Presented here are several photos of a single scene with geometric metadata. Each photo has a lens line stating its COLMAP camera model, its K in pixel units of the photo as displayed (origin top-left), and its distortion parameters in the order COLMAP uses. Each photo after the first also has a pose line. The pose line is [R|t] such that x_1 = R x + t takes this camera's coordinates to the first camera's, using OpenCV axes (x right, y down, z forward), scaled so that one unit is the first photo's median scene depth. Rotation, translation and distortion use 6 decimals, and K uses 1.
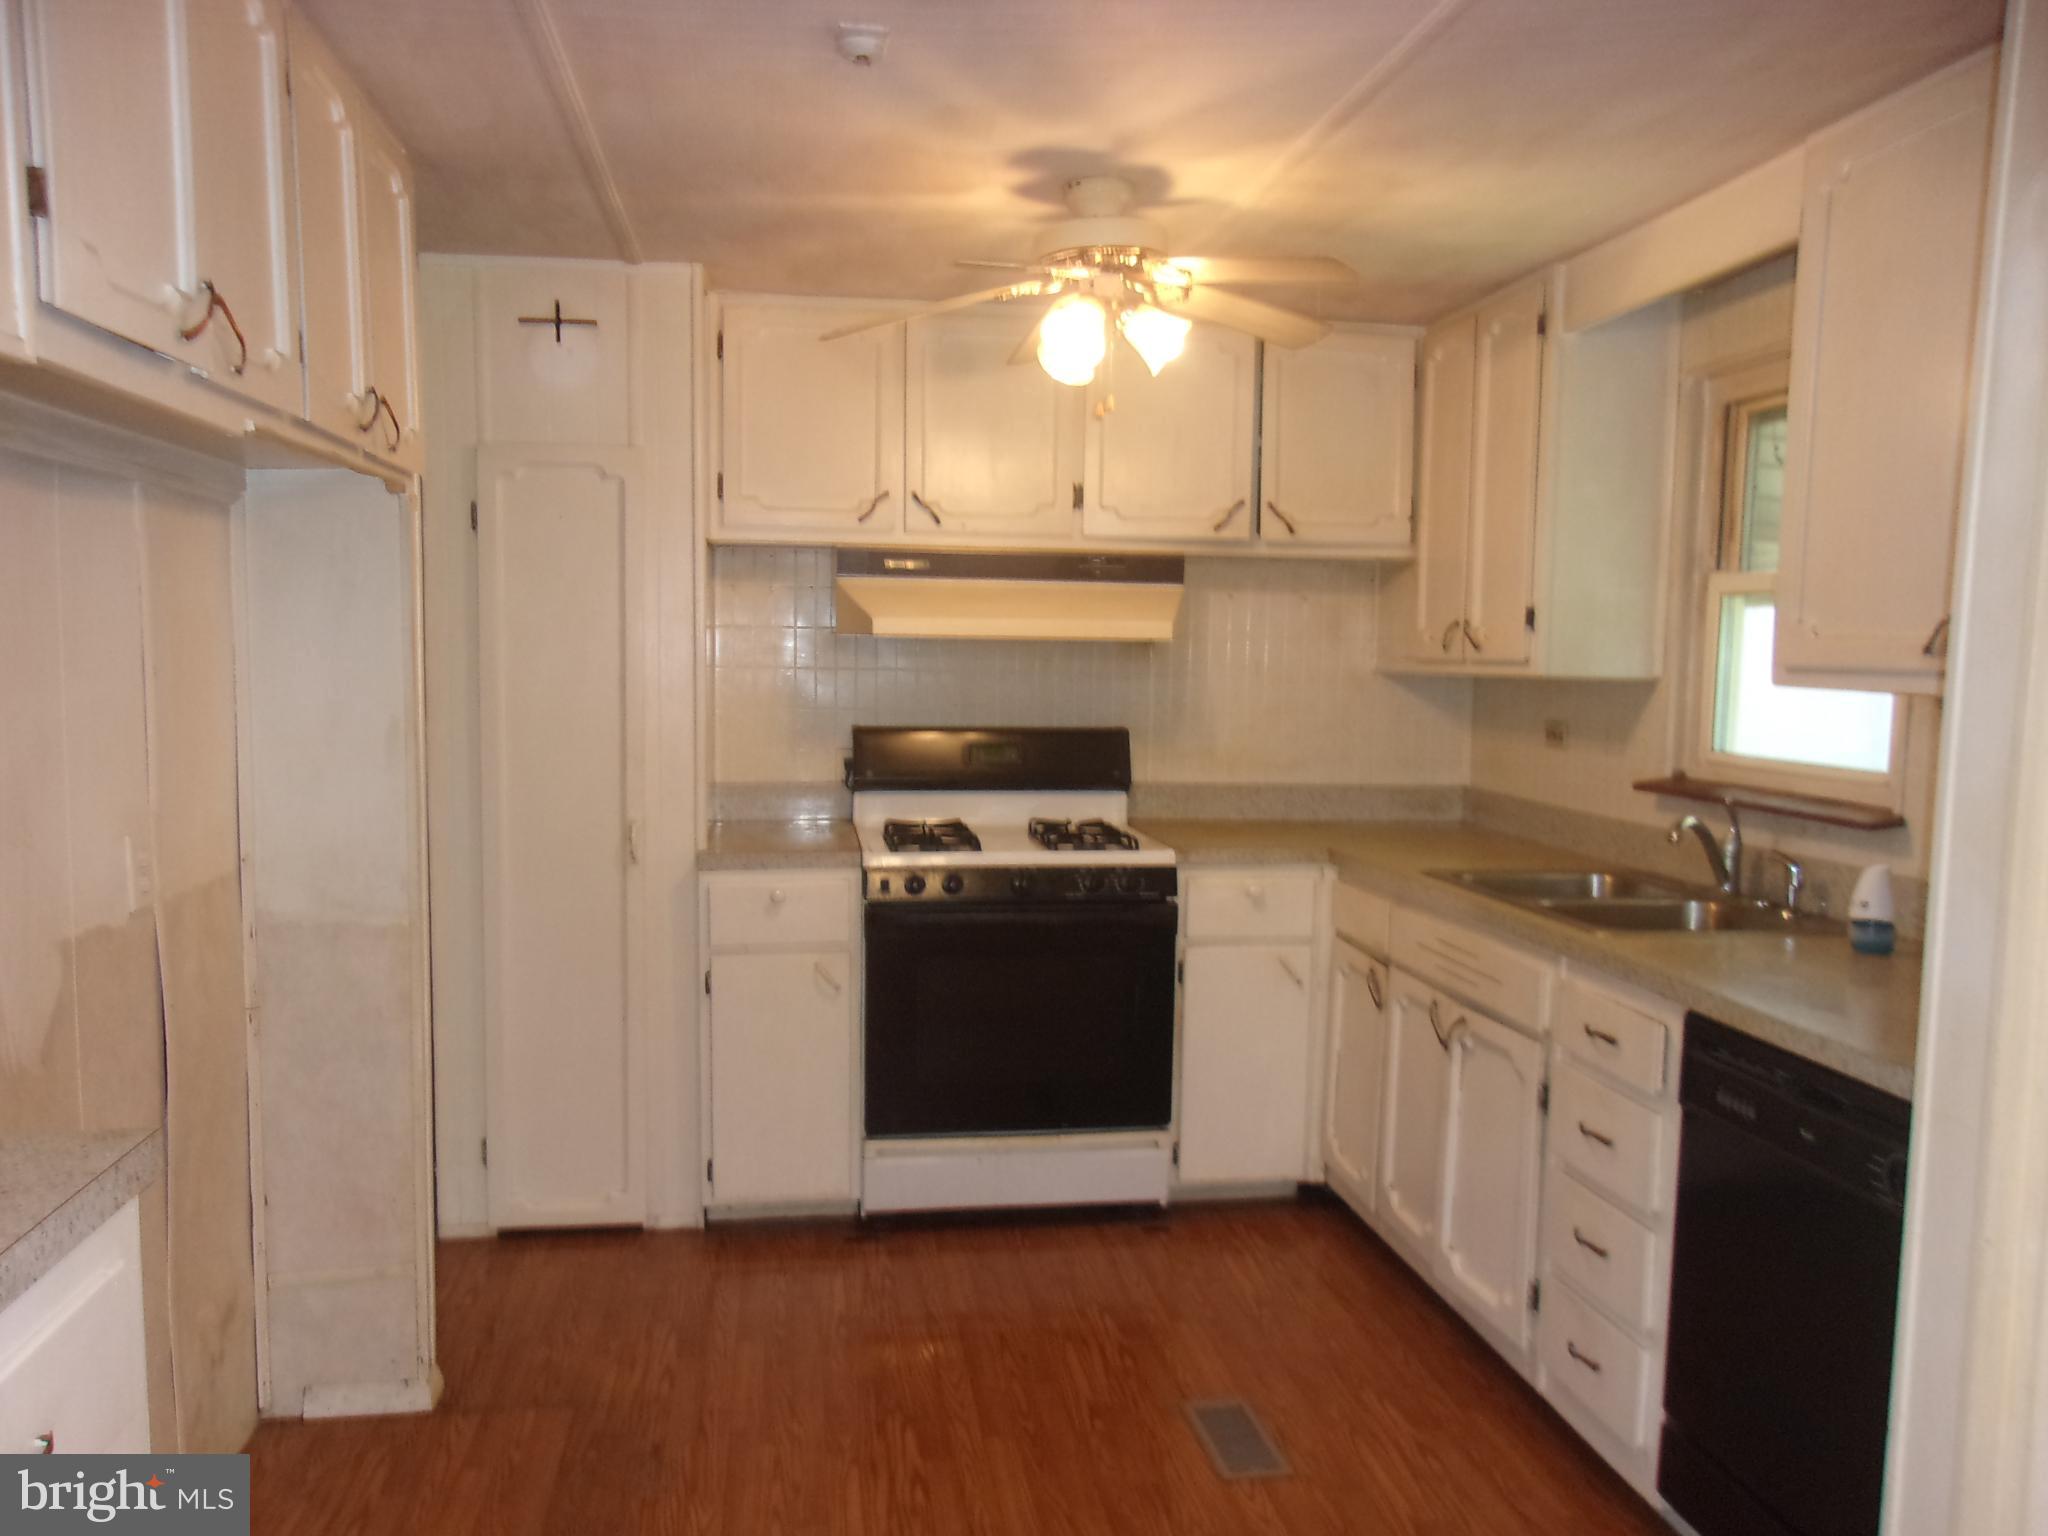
lens RADIAL K [[1679.7, 0, 1031.0], [0, 1679.7, 778.0], [0, 0, 1]] dist [0.098216, 0.005385]
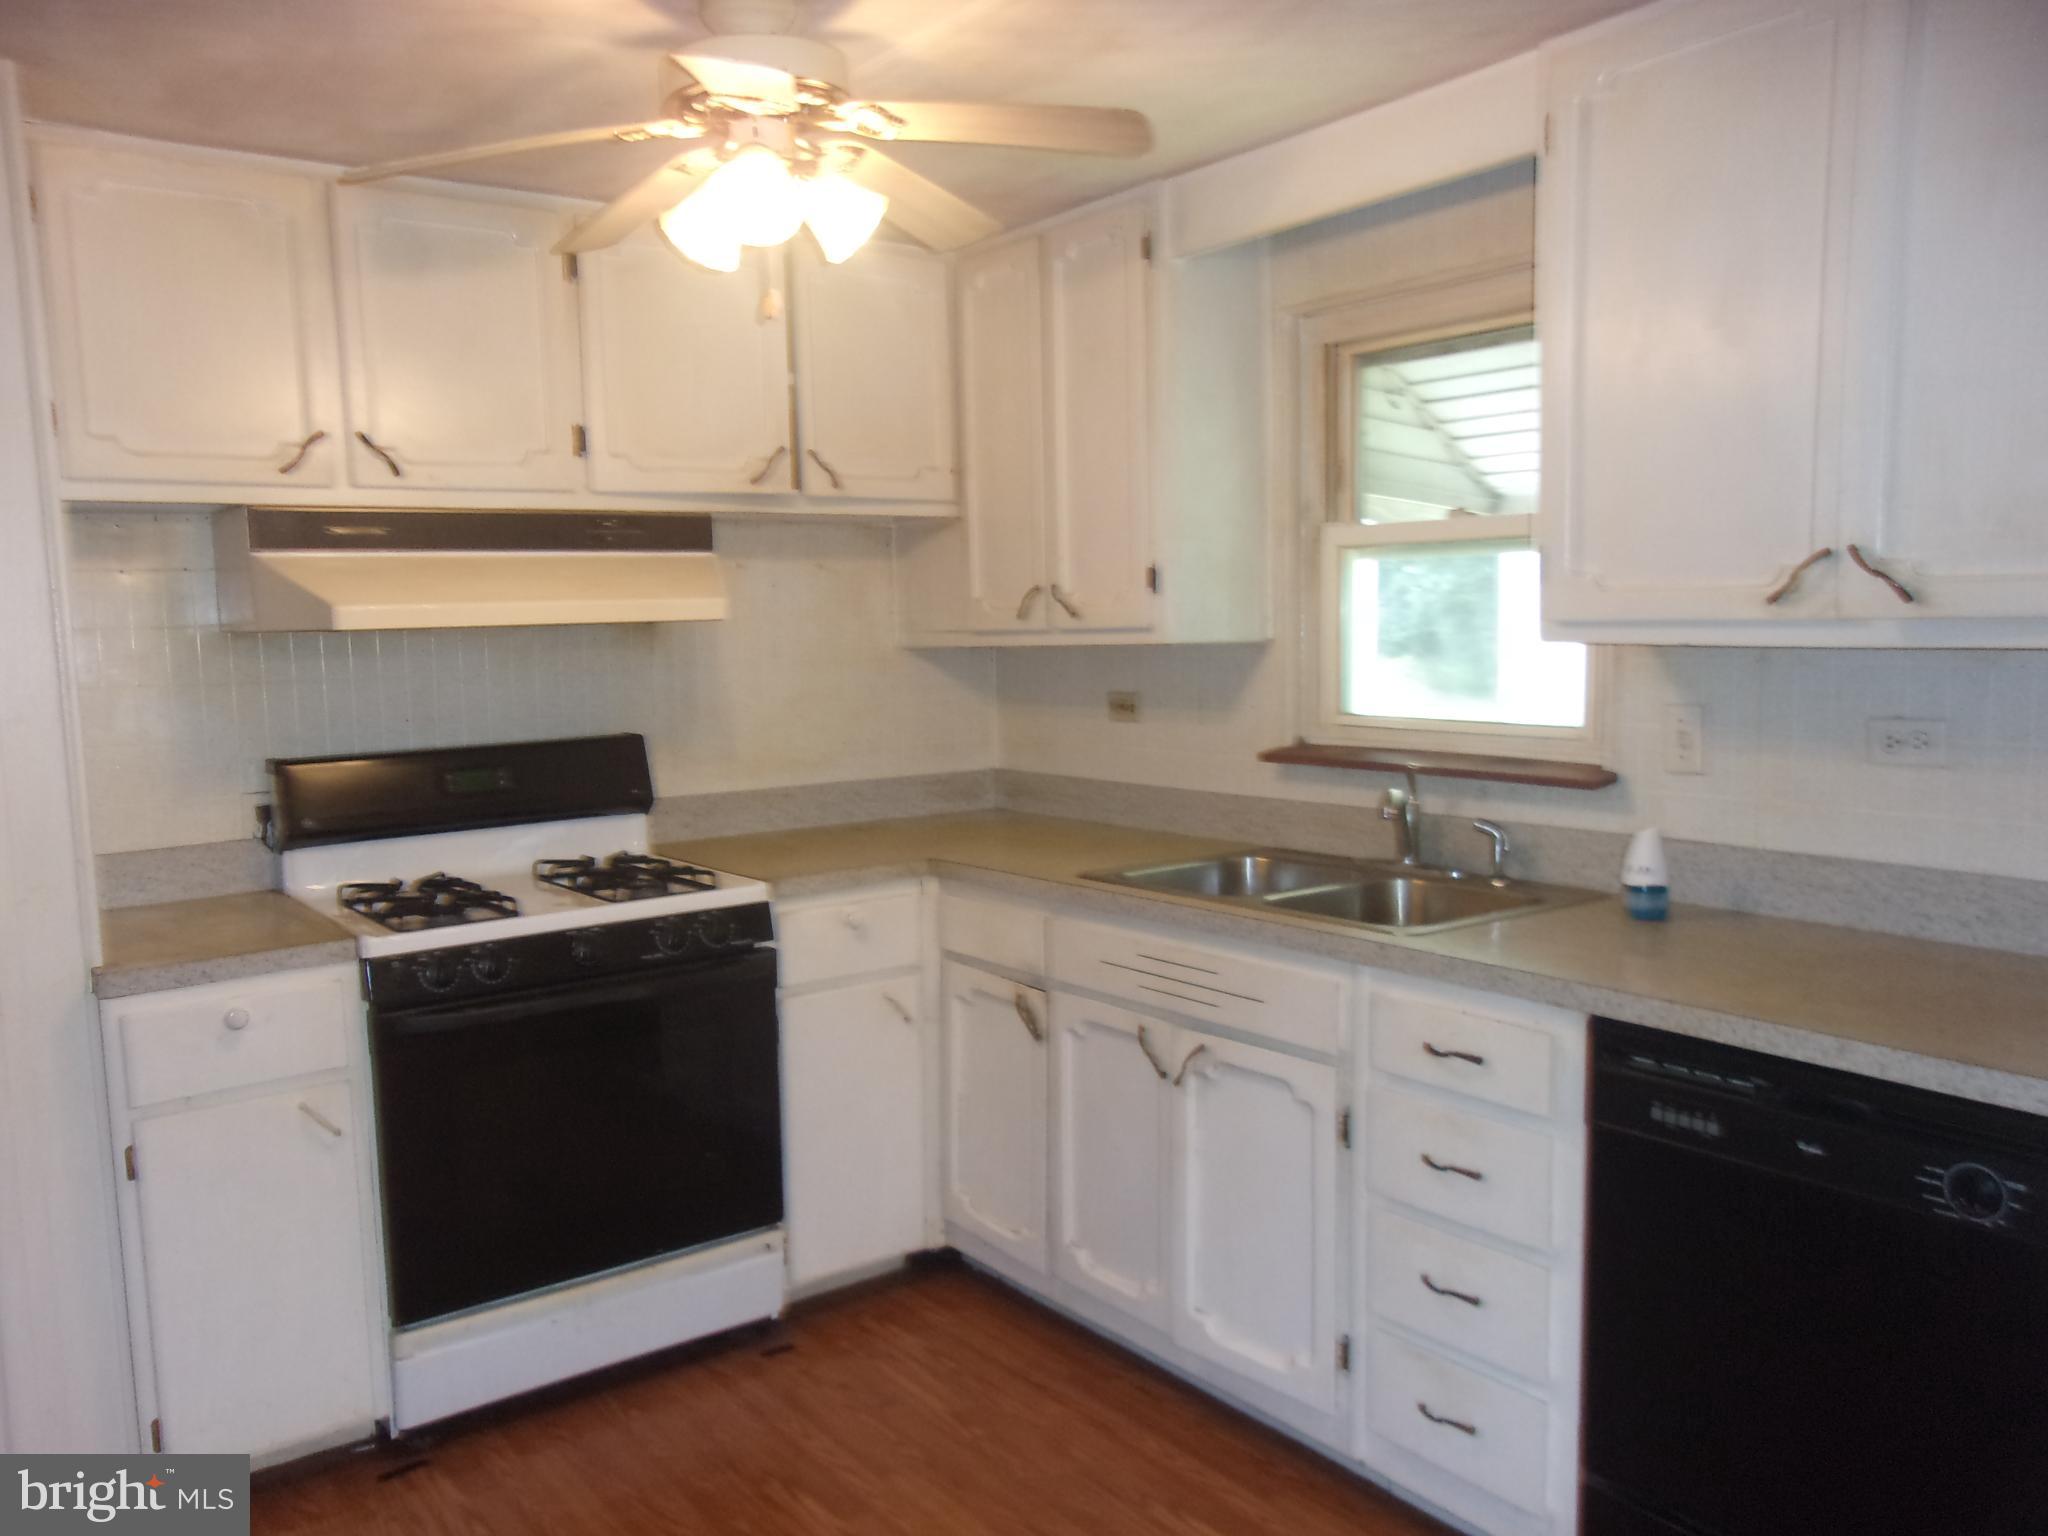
lens RADIAL K [[1682.4, 0, 1025.3], [0, 1682.4, 780.6], [0, 0, 1]] dist [0.017991, 0.076793]
pose [[0.889170, -0.087830, 0.449069, -0.163366], [0.079088, 0.996134, 0.038230, -0.026729], [-0.450691, 0.001523, 0.892679, 0.231156]]
